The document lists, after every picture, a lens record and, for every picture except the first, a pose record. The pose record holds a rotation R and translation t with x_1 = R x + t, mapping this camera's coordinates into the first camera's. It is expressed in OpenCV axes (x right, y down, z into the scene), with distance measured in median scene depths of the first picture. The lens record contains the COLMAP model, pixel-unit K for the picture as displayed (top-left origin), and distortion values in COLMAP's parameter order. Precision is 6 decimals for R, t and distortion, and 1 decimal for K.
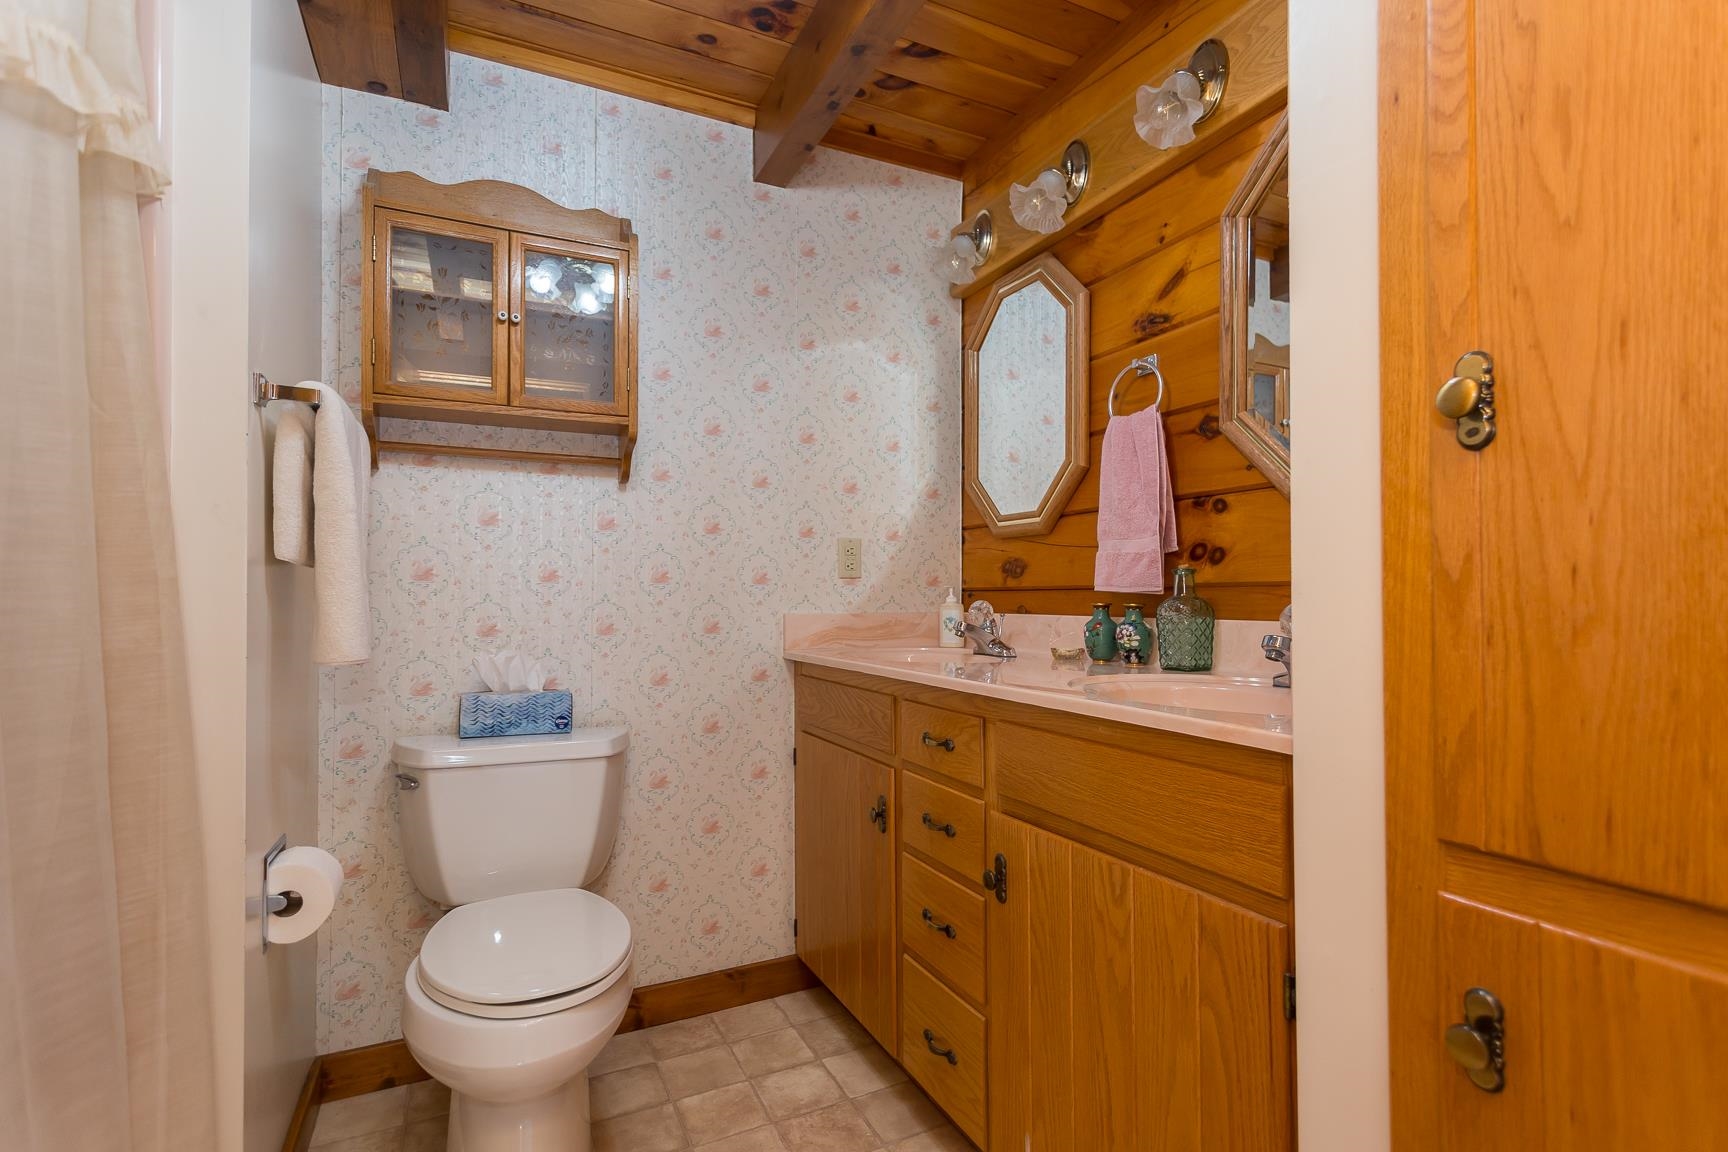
lens RADIAL K [[824.2, 0, 881.1], [0, 824.2, 579.1], [0, 0, 1]] dist [0.007589, 0.001386]
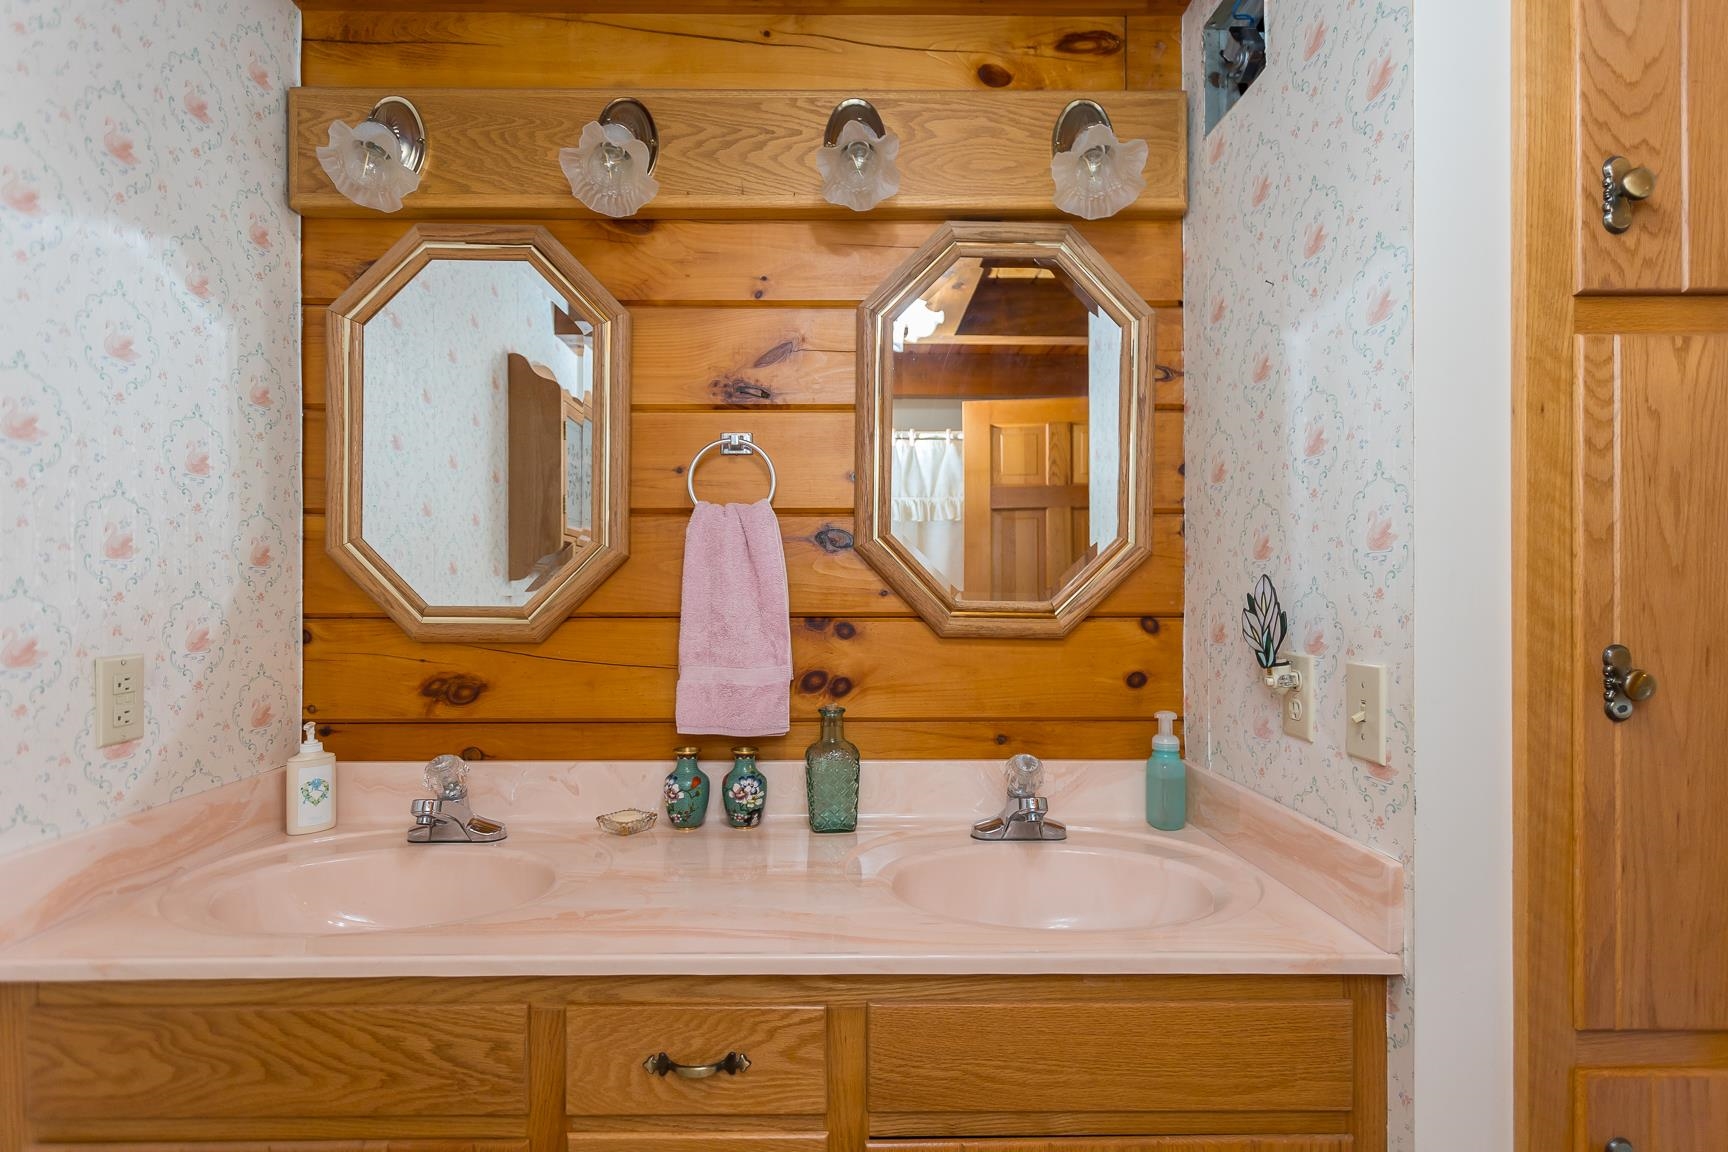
lens RADIAL K [[833.1, 0, 864.0], [0, 833.1, 598.2], [0, 0, 1]] dist [0.005556, 0.001121]
pose [[0.440839, 0.000287, 0.897586, -0.346507], [-0.021071, 0.999728, 0.010029, -0.120478], [-0.897339, -0.023334, 0.440725, 0.531016]]
